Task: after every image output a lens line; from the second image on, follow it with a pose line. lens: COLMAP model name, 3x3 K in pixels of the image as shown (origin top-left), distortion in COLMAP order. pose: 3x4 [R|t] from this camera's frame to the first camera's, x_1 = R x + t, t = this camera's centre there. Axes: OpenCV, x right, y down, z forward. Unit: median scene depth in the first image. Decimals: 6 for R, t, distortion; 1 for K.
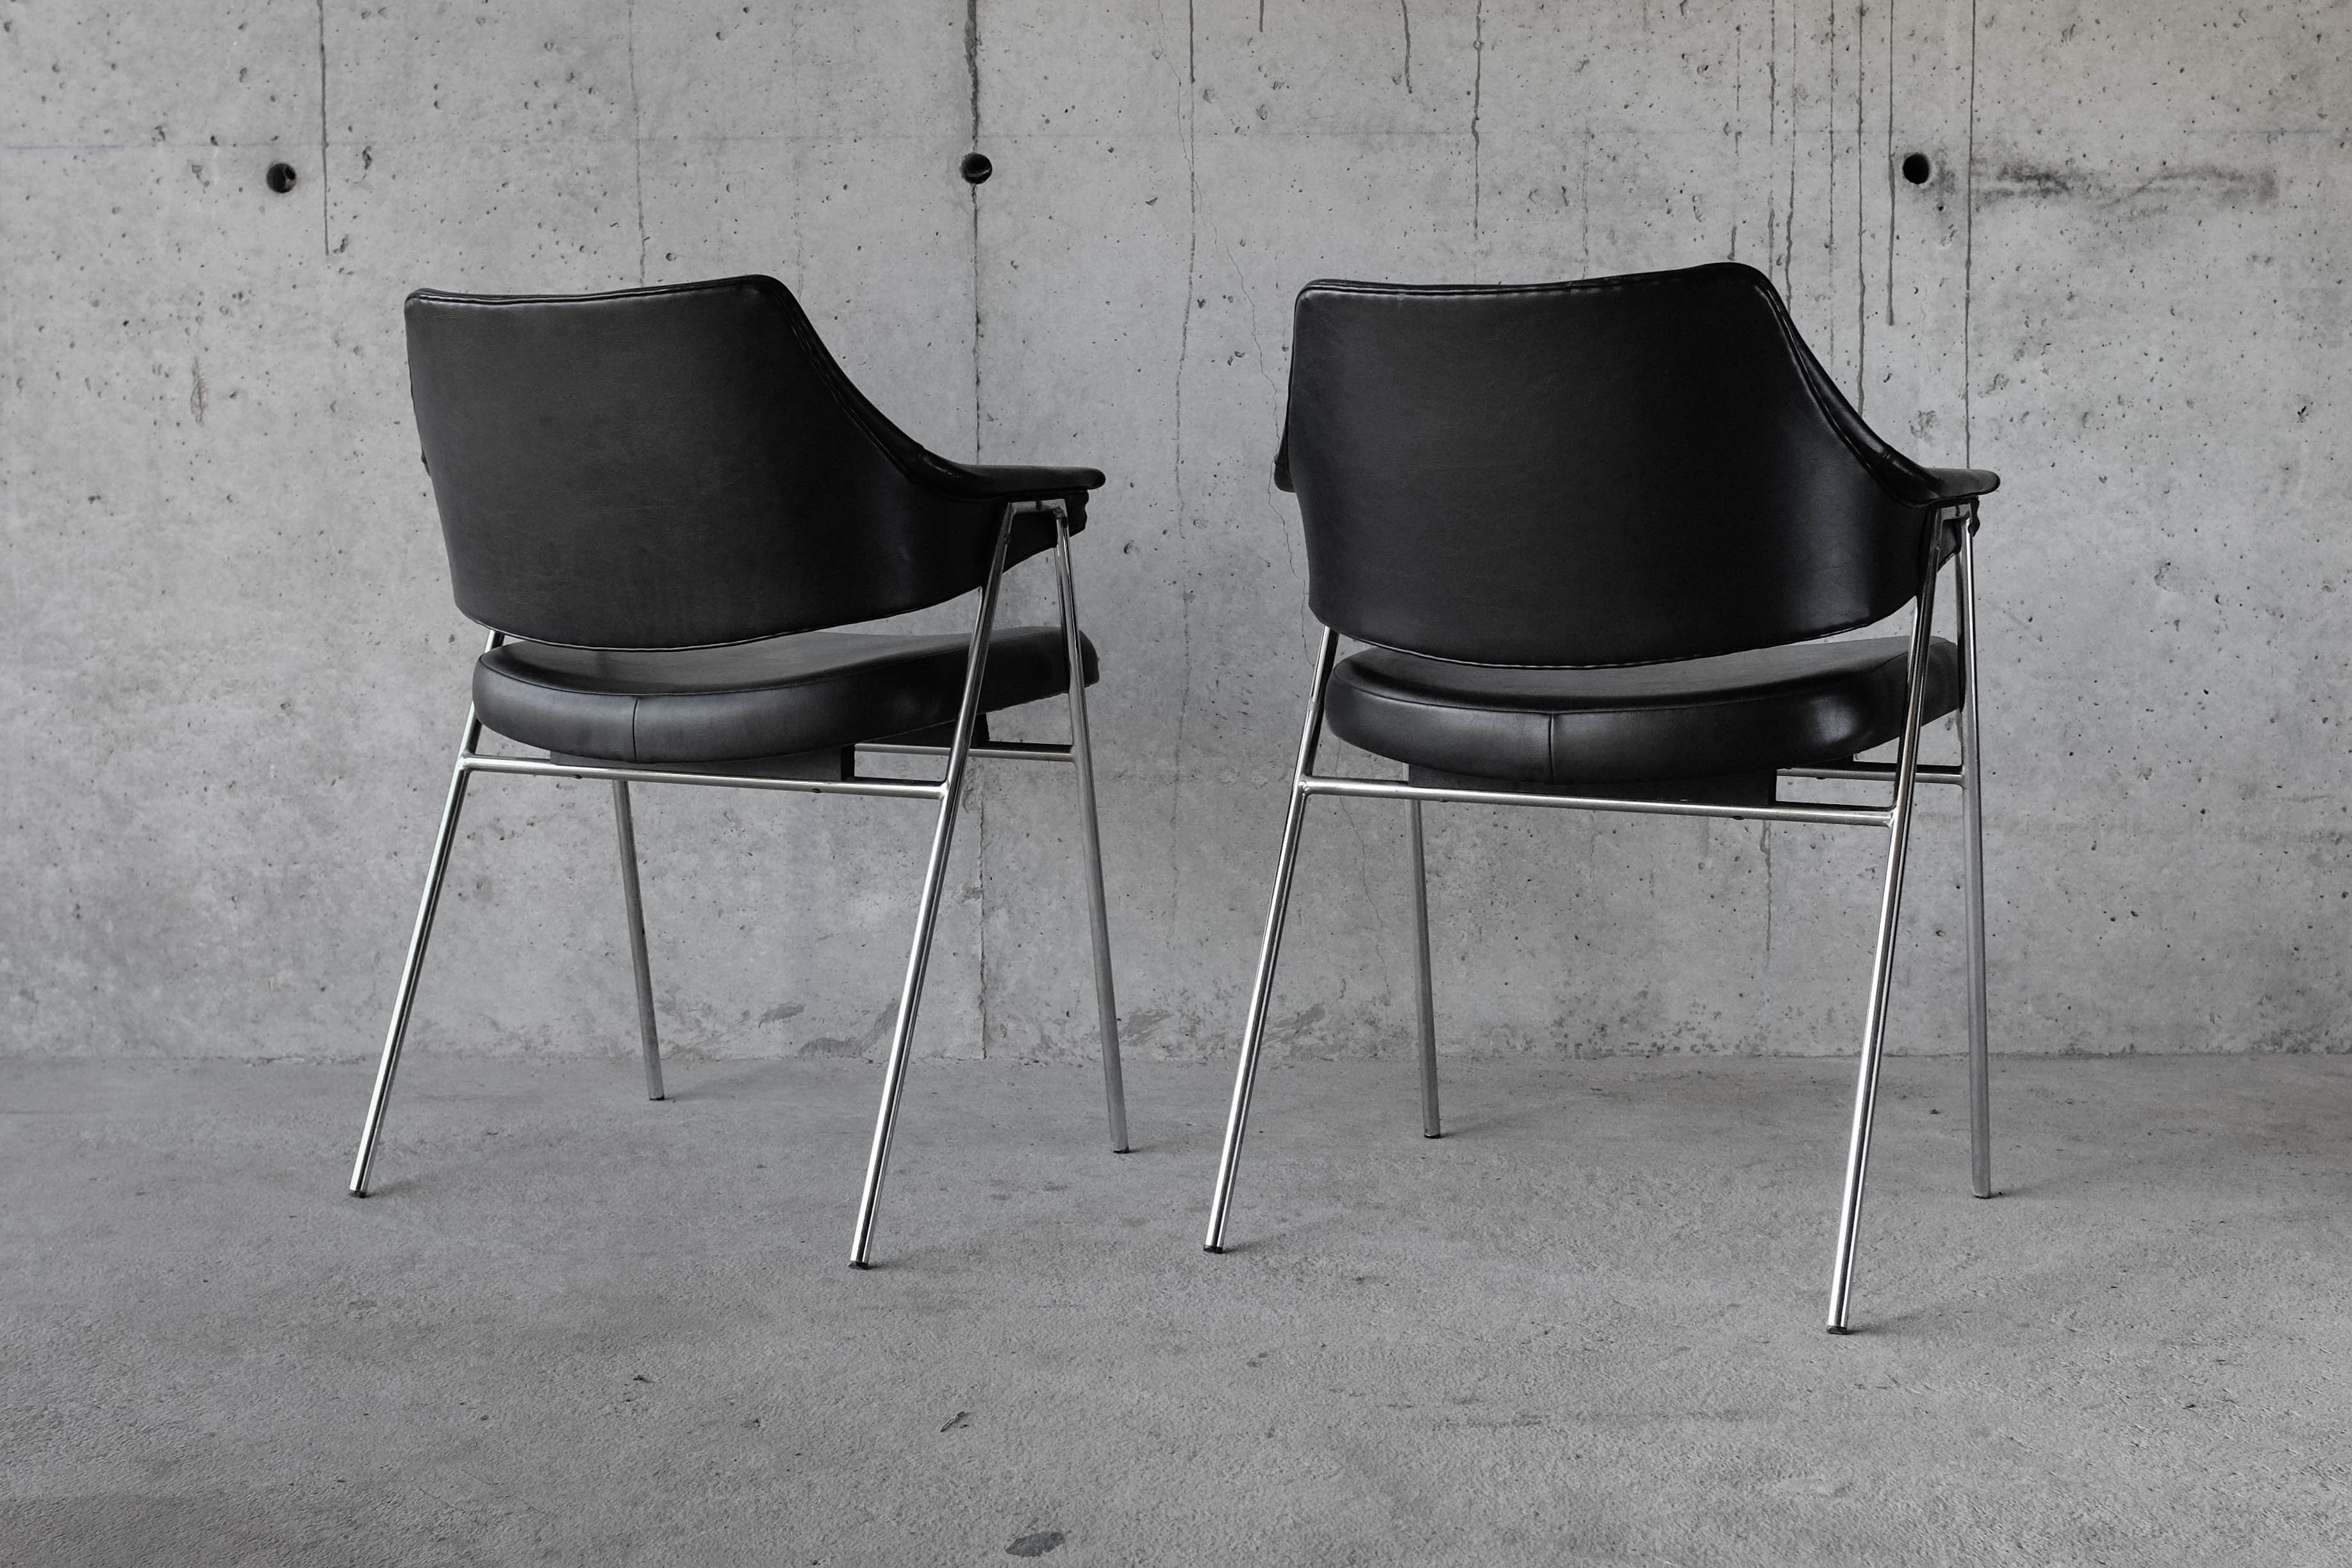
lens RADIAL K [[3204.1, 0, 1169.3], [0, 3204.1, 740.5], [0, 0, 1]] dist [-0.102621, 0.122011]
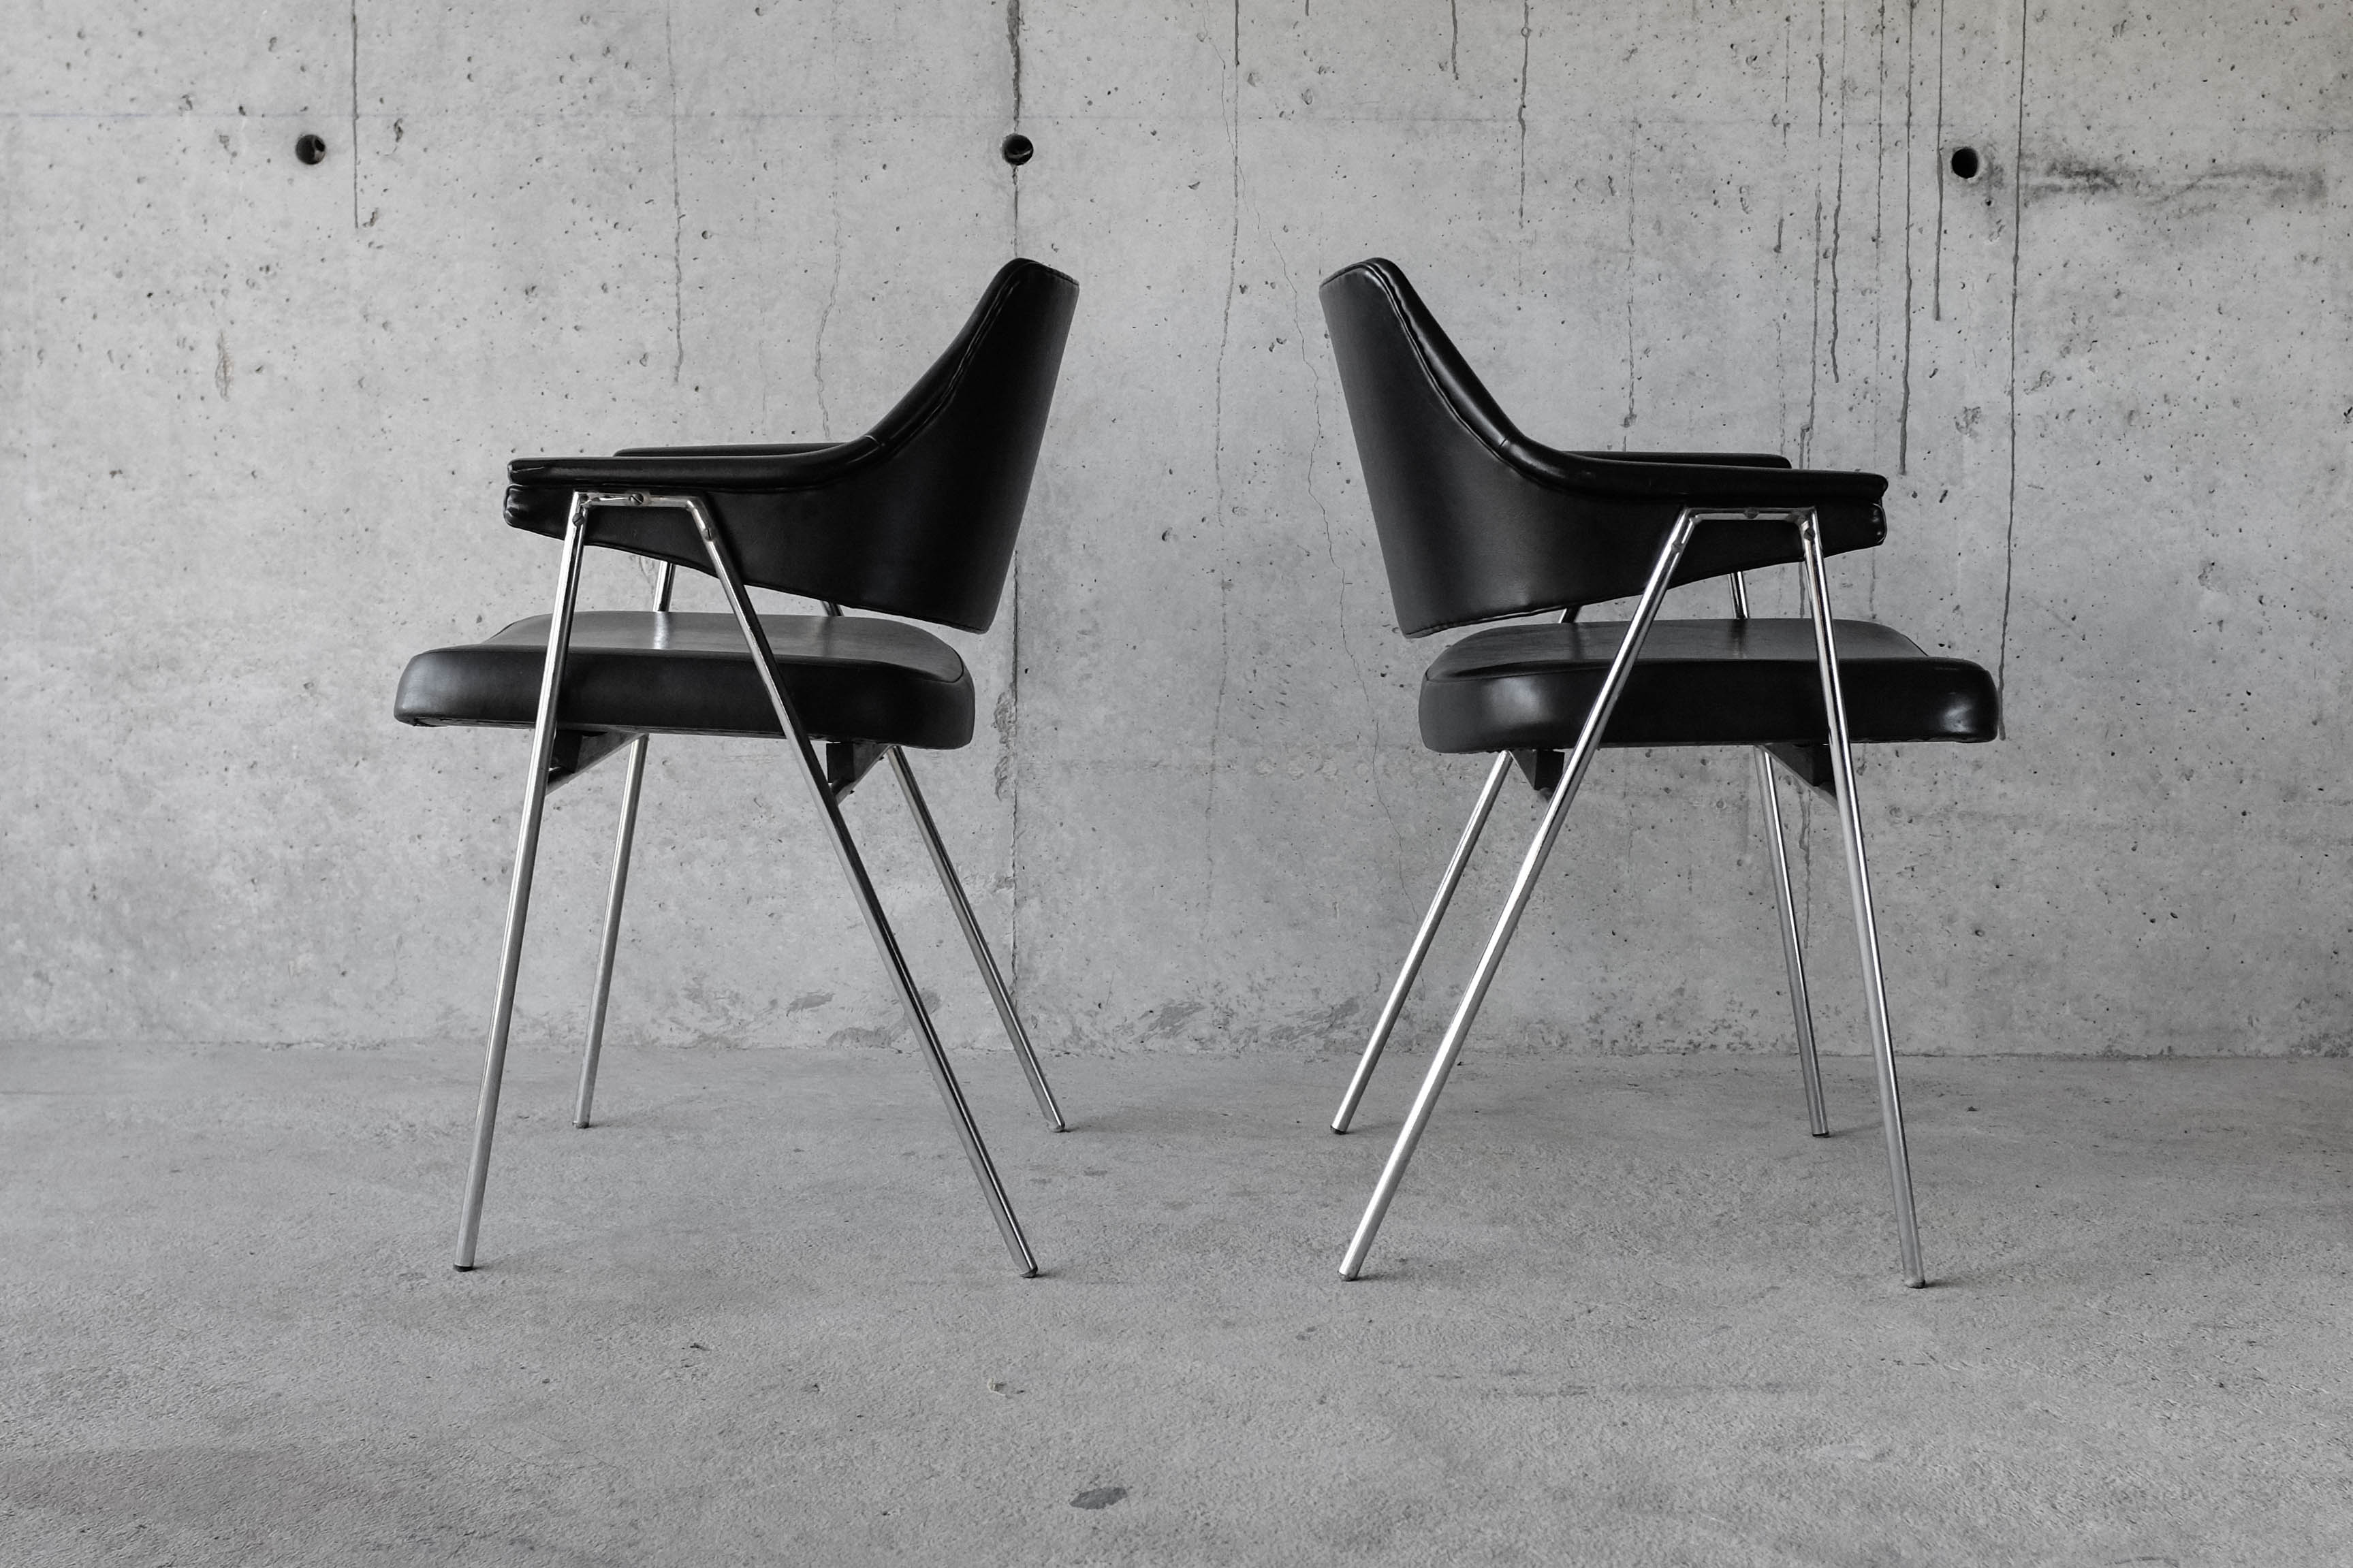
lens RADIAL K [[3405.1, 0, 1213.8], [0, 3405.1, 783.1], [0, 0, 1]] dist [-0.096348, 0.090150]
pose [[0.999801, 0.010722, 0.016797, -0.015056], [-0.010875, 0.999900, 0.009029, 0.006834], [-0.016698, -0.009210, 0.999818, -0.053134]]
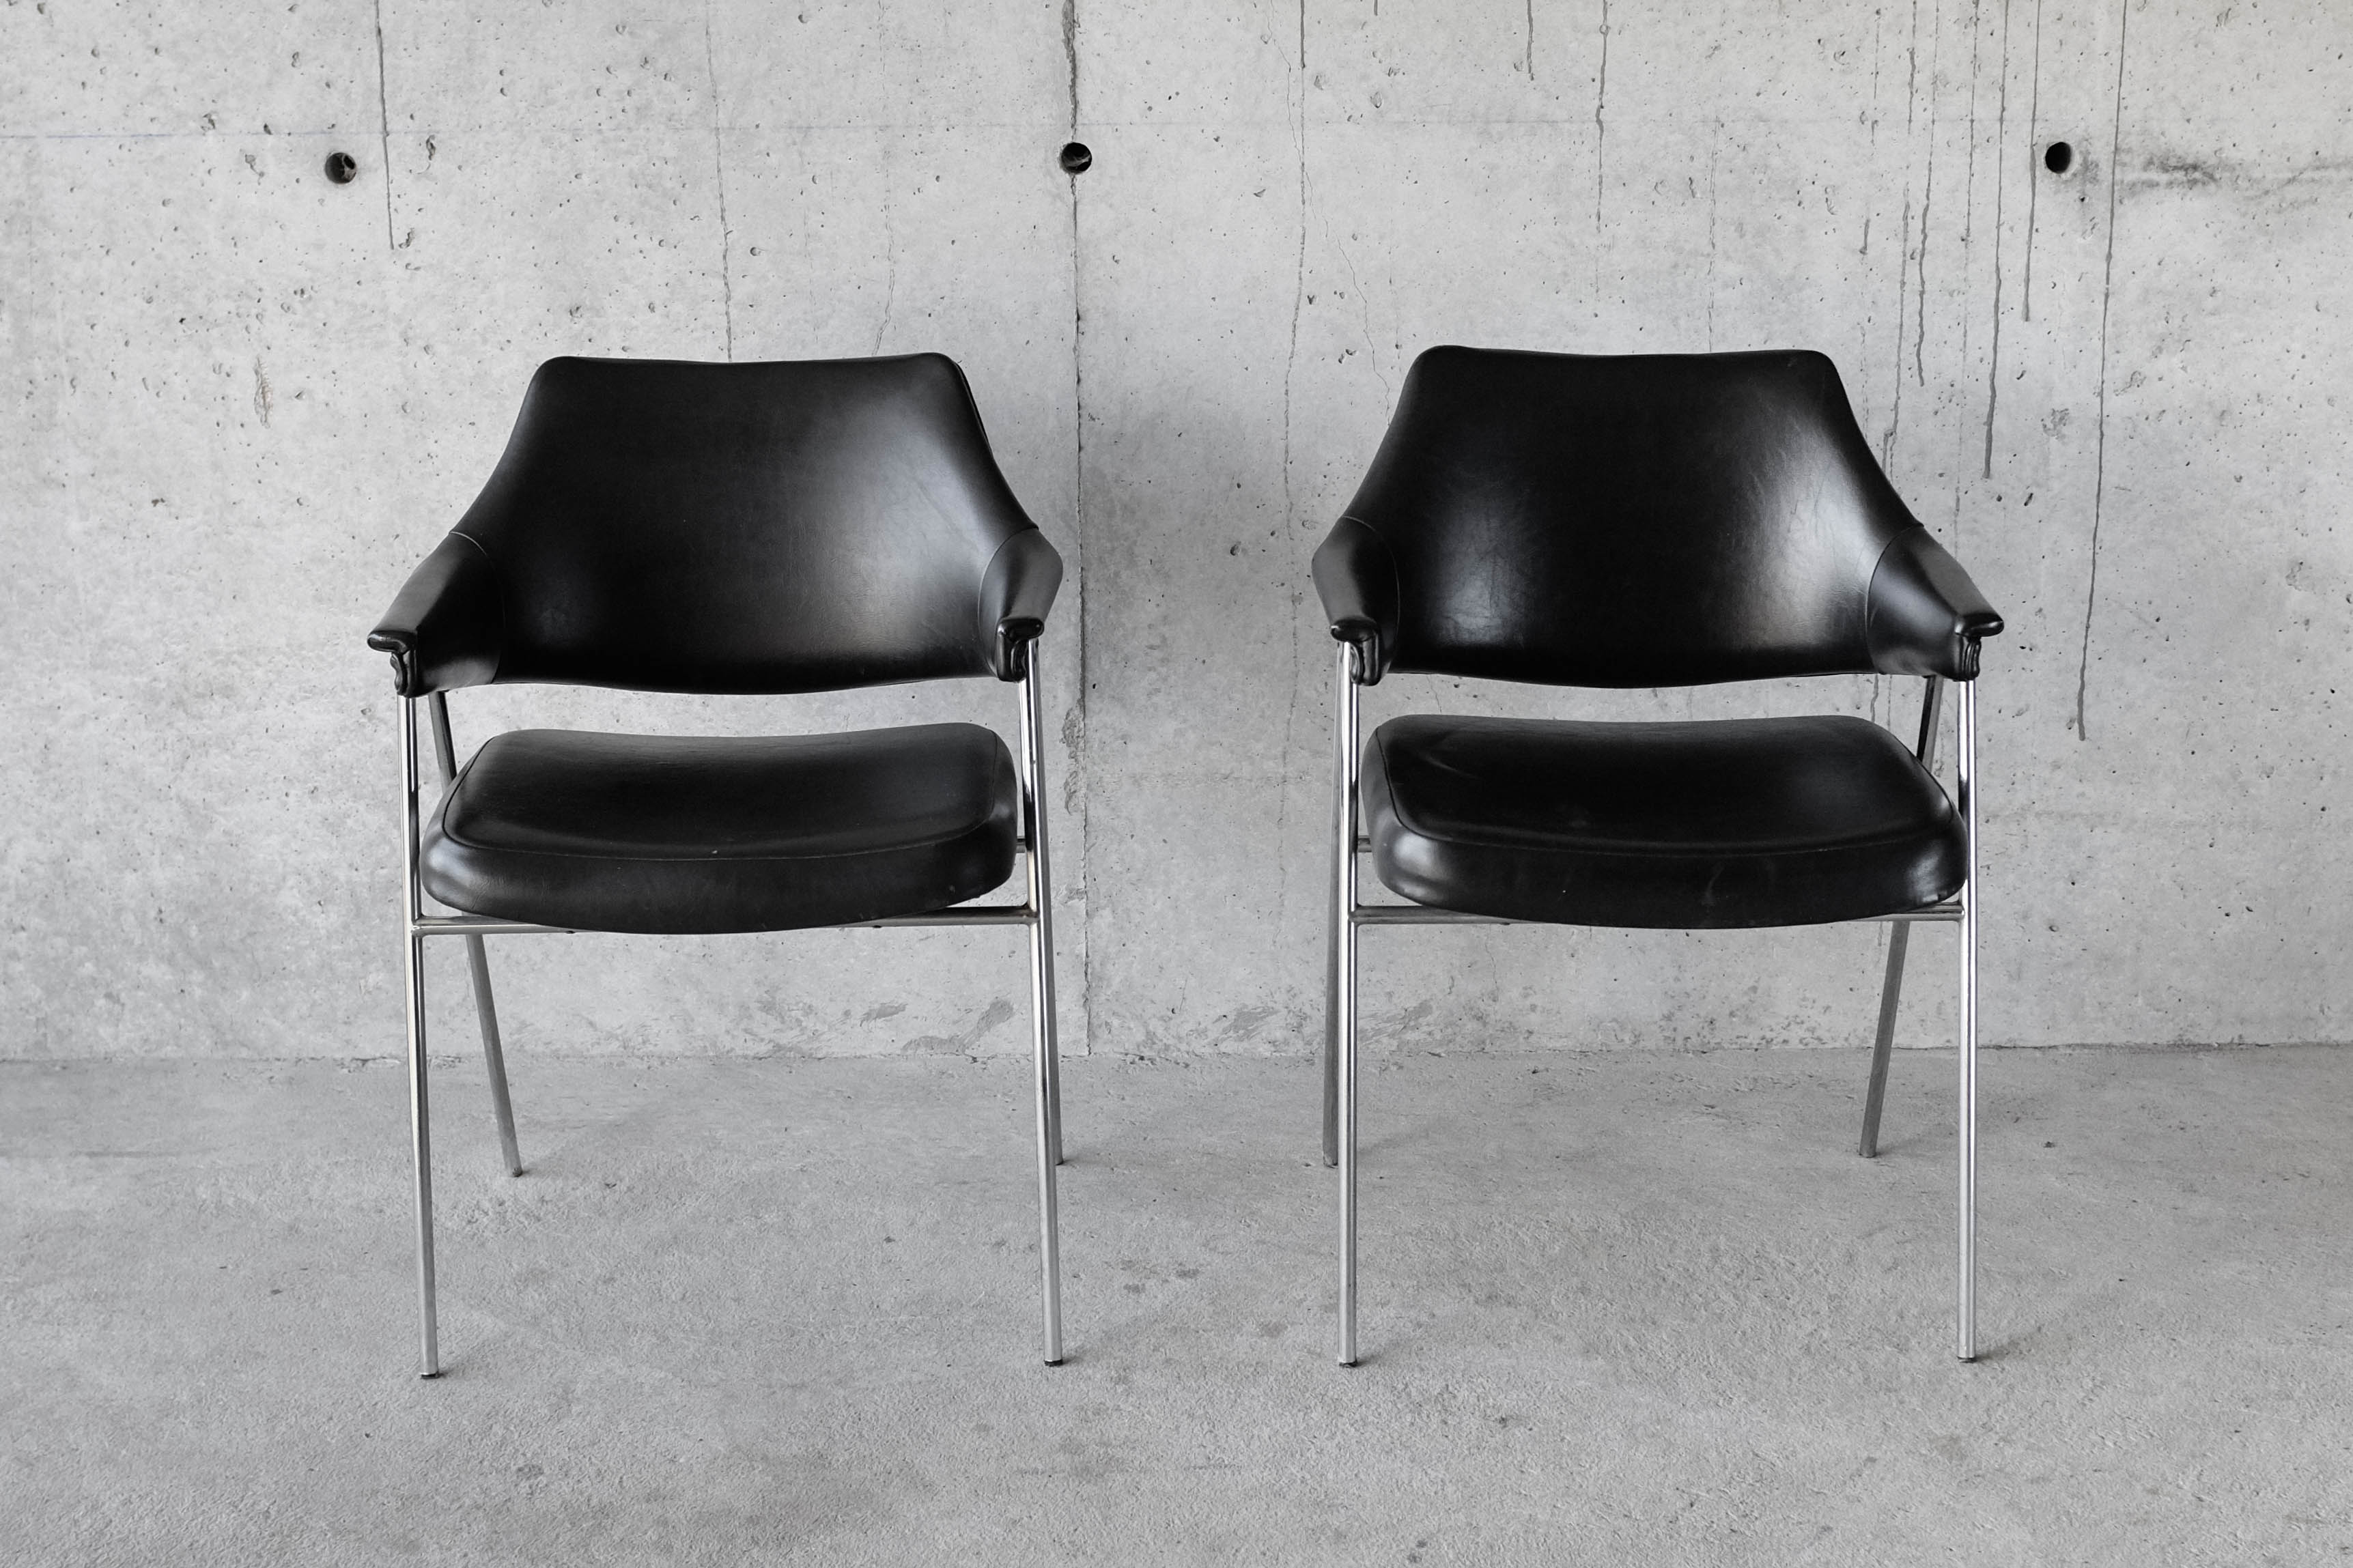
lens RADIAL K [[3412.9, 0, 1189.5], [0, 3412.9, 737.4], [0, 0, 1]] dist [-0.097238, 0.087934]
pose [[0.999876, -0.006868, 0.014170, -0.041638], [0.004543, 0.987427, 0.158009, -0.167444], [-0.015077, -0.157925, 0.987336, -0.028975]]
